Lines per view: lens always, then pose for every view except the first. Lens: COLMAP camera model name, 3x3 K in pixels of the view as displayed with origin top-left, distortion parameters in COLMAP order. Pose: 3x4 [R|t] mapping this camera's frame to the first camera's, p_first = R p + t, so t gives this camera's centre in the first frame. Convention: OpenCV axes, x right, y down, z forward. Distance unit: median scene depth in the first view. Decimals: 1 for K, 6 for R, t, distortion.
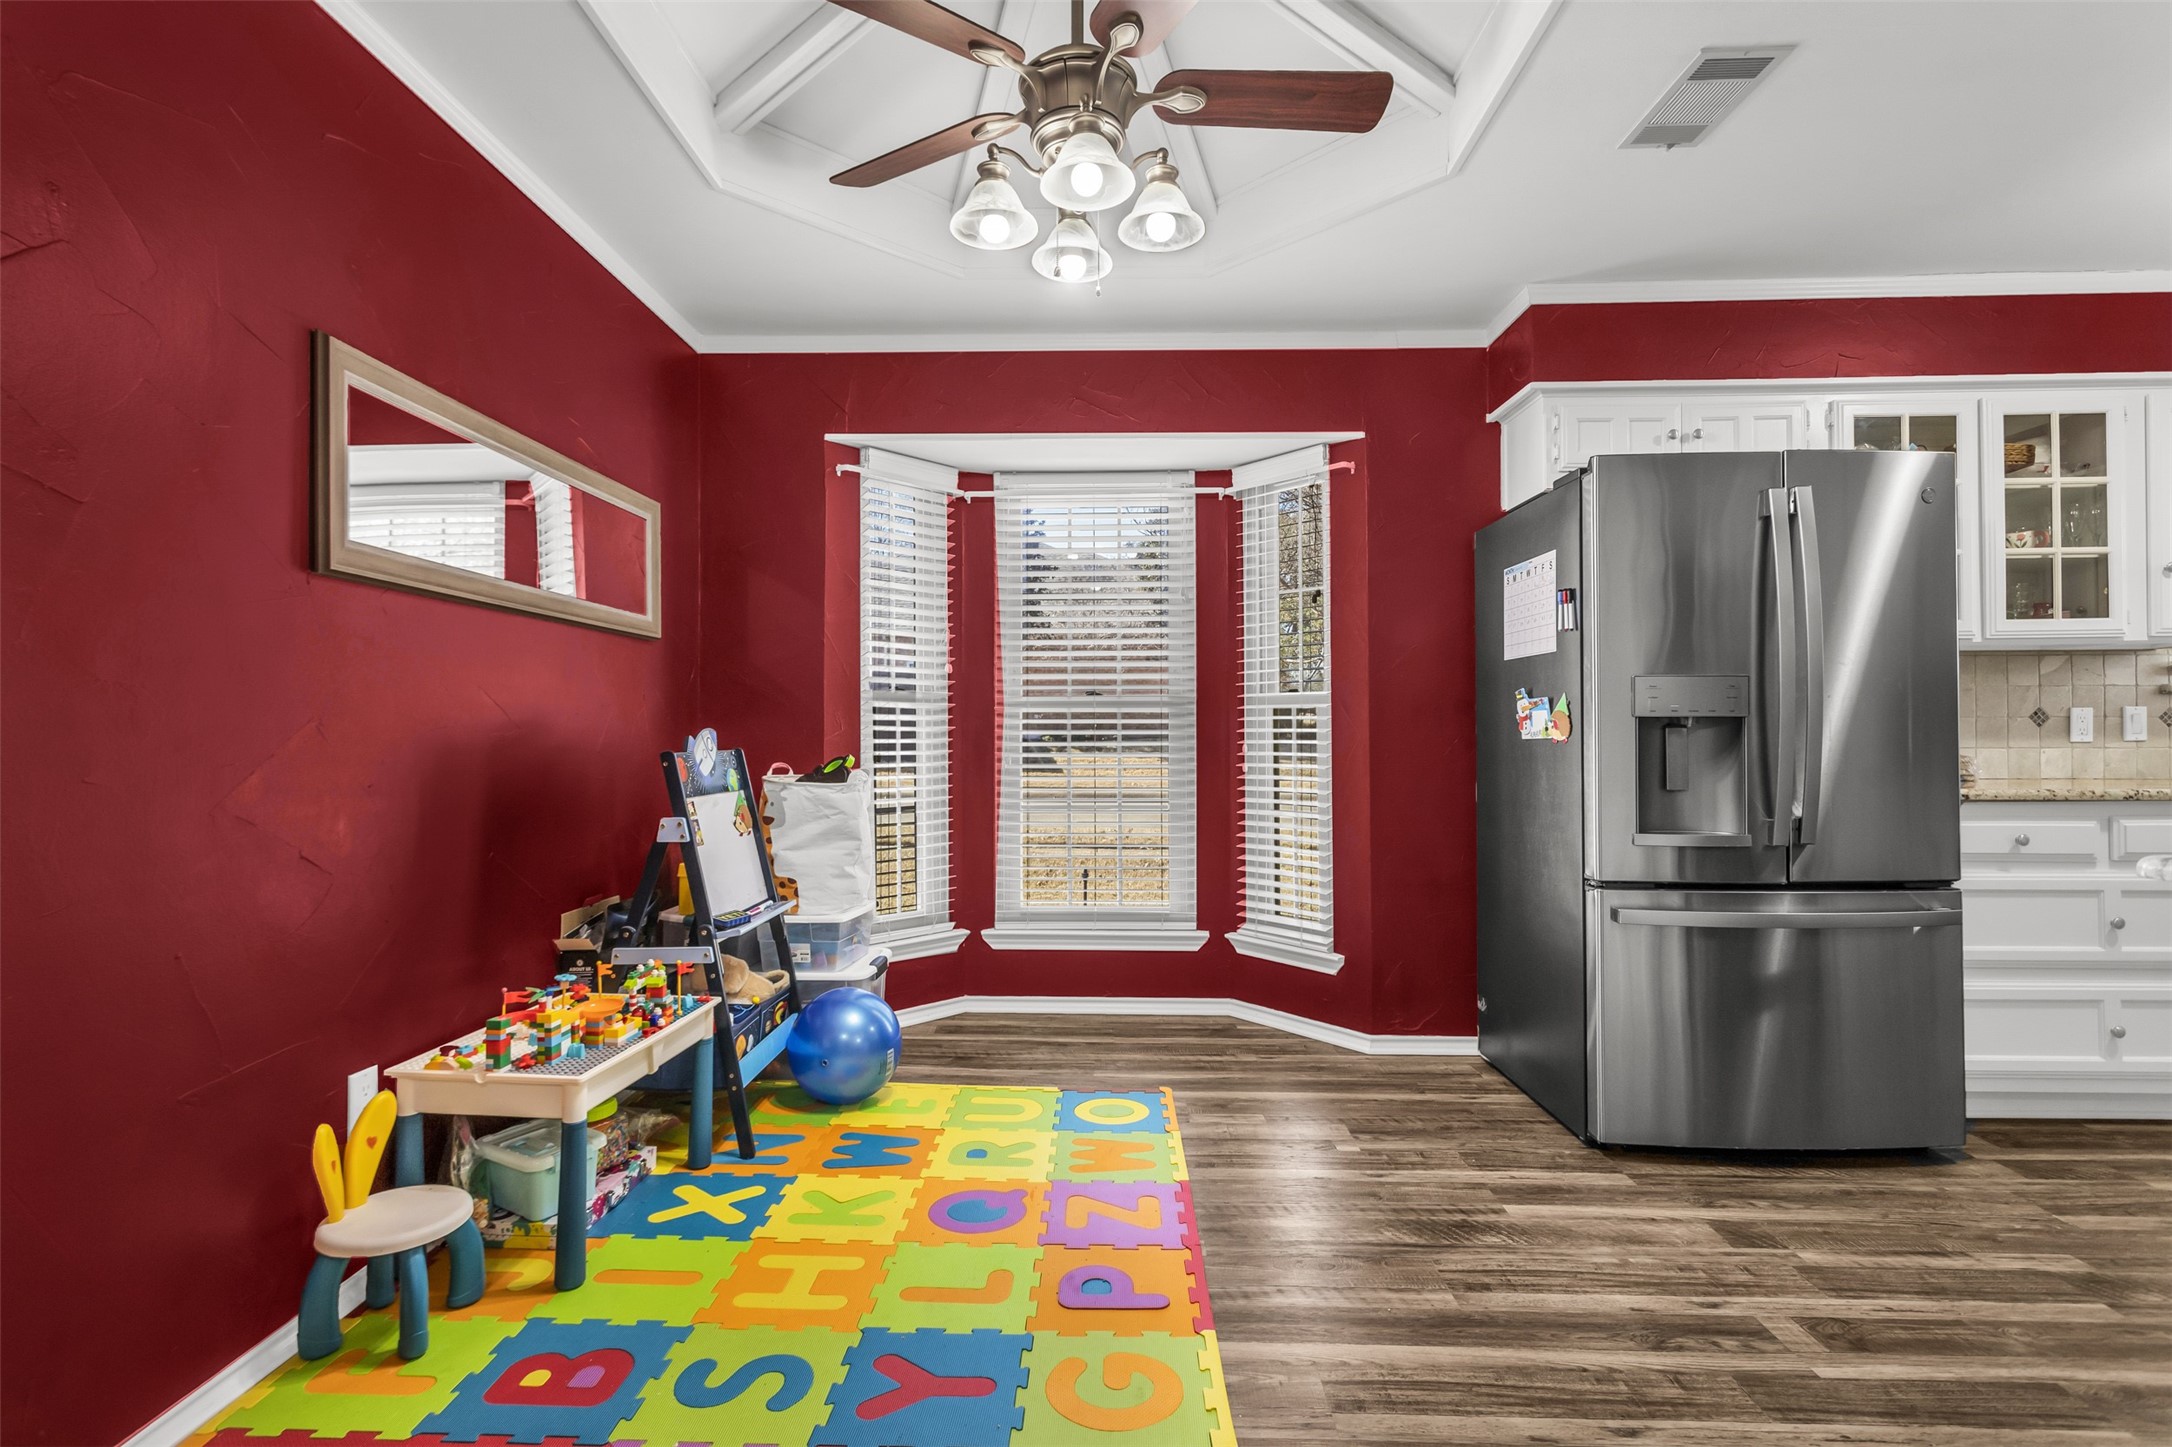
lens RADIAL K [[1010.3, 0, 1078.2], [0, 1010.3, 727.3], [0, 0, 1]] dist [-0.001554, 0.000151]
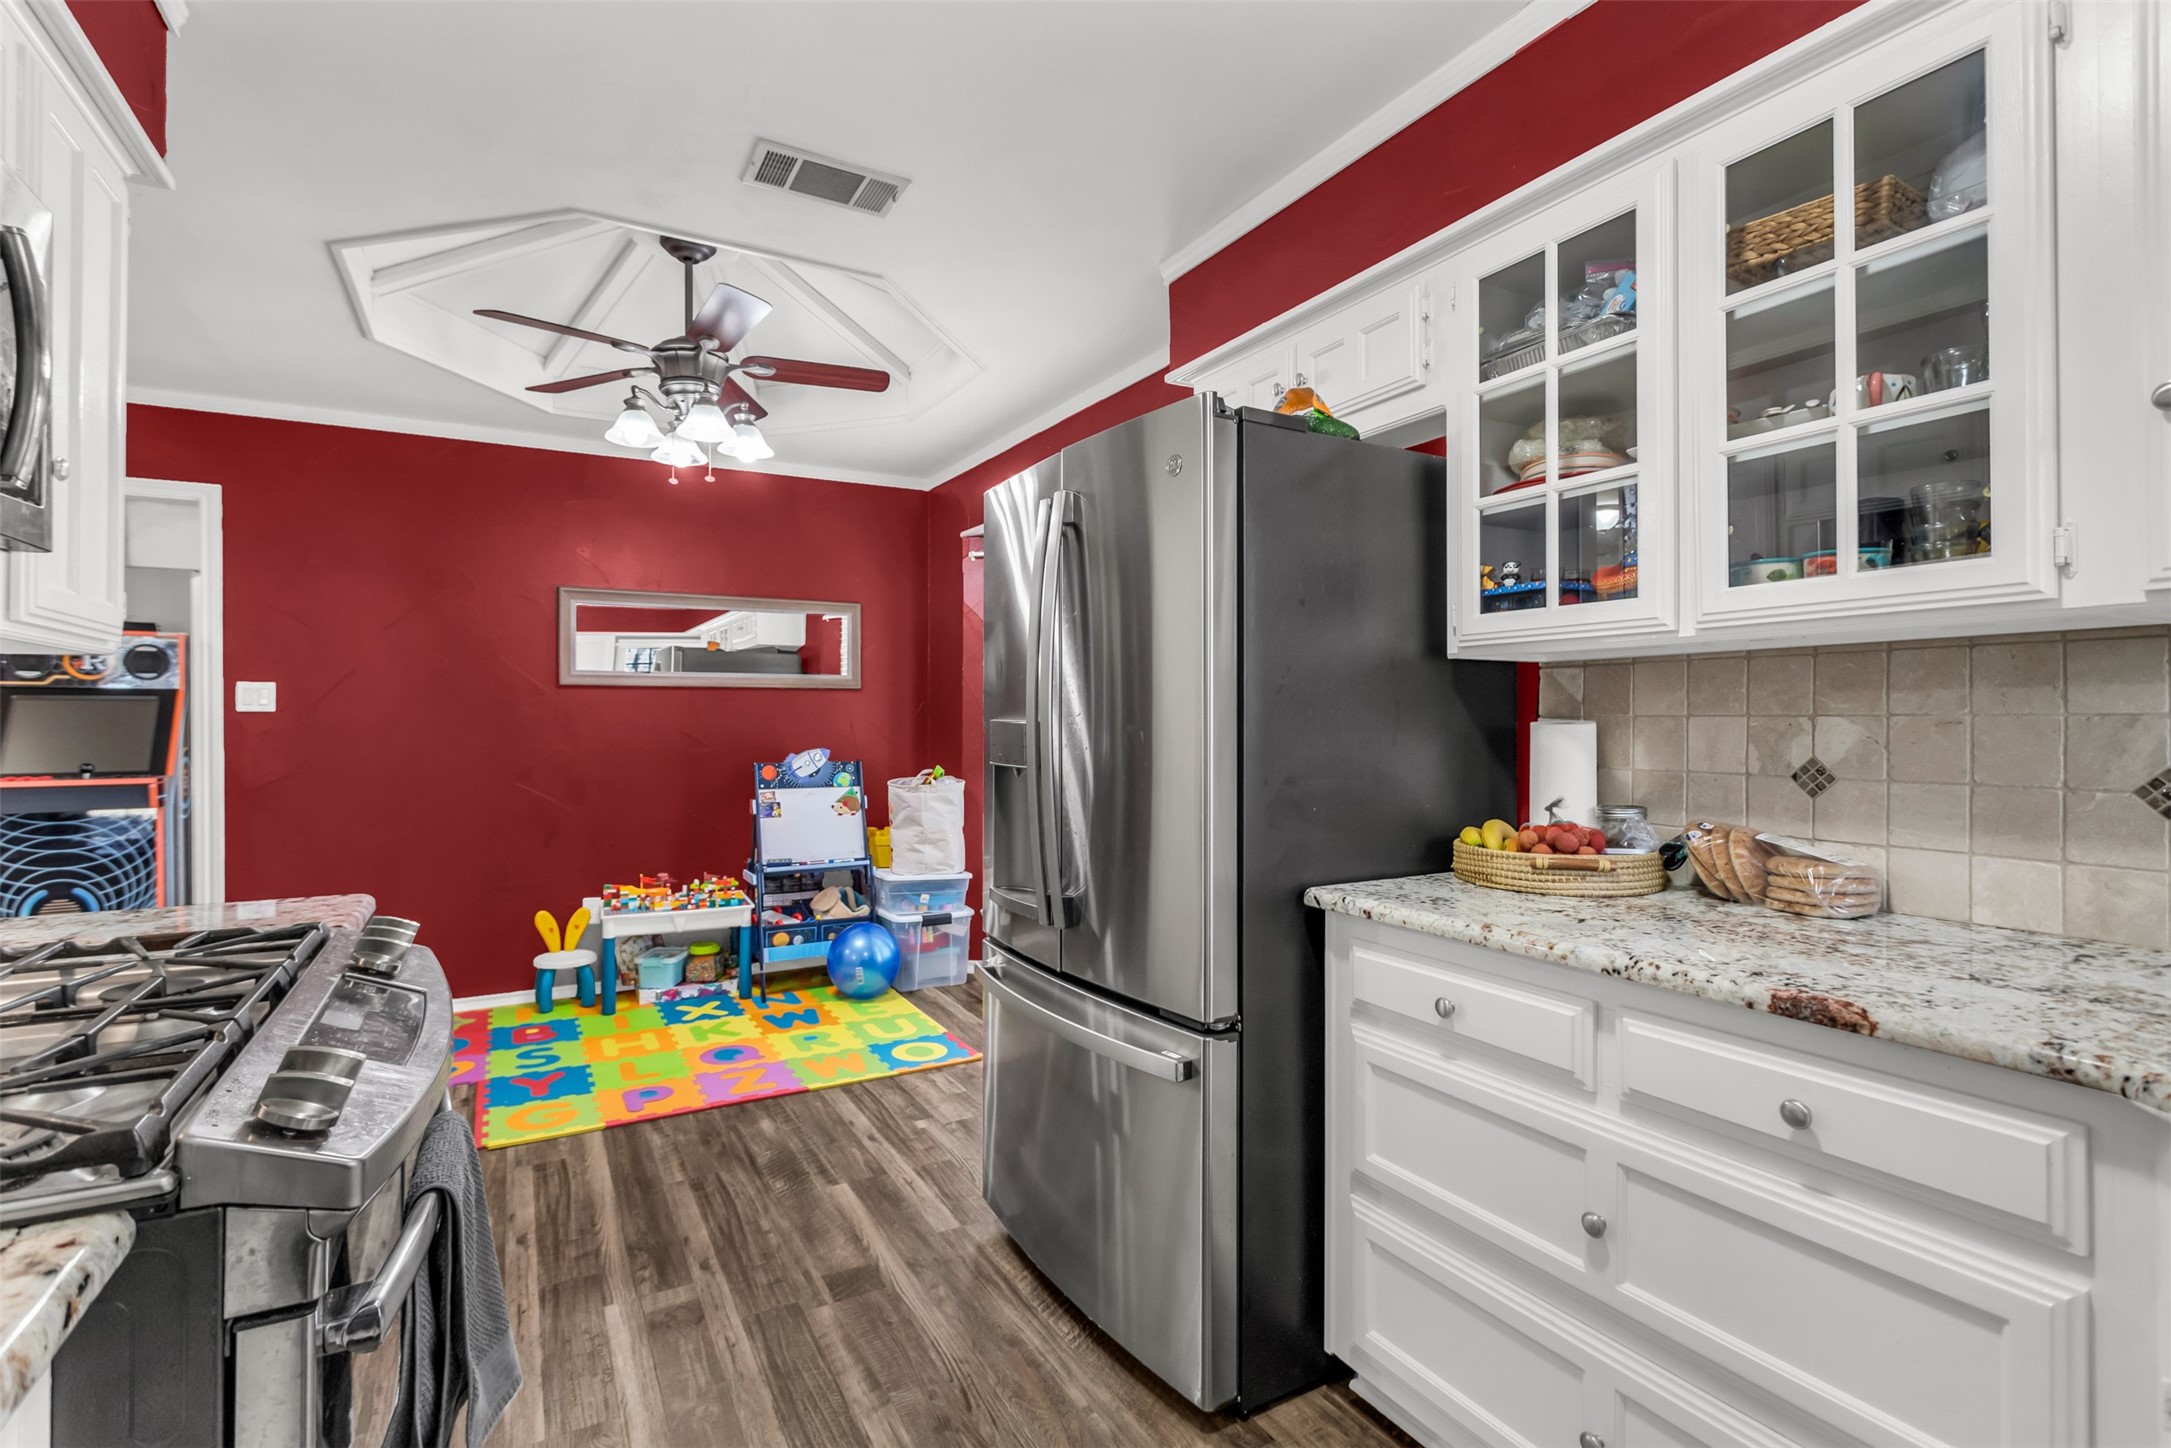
lens RADIAL K [[1012.4, 0, 1079.7], [0, 1012.4, 716.8], [0, 0, 1]] dist [-0.001340, -0.000167]
pose [[0.519326, -0.000469, -0.854576, 1.183454], [0.006363, 0.999974, 0.003318, -0.047901], [0.854552, -0.007161, 0.519316, 0.481773]]
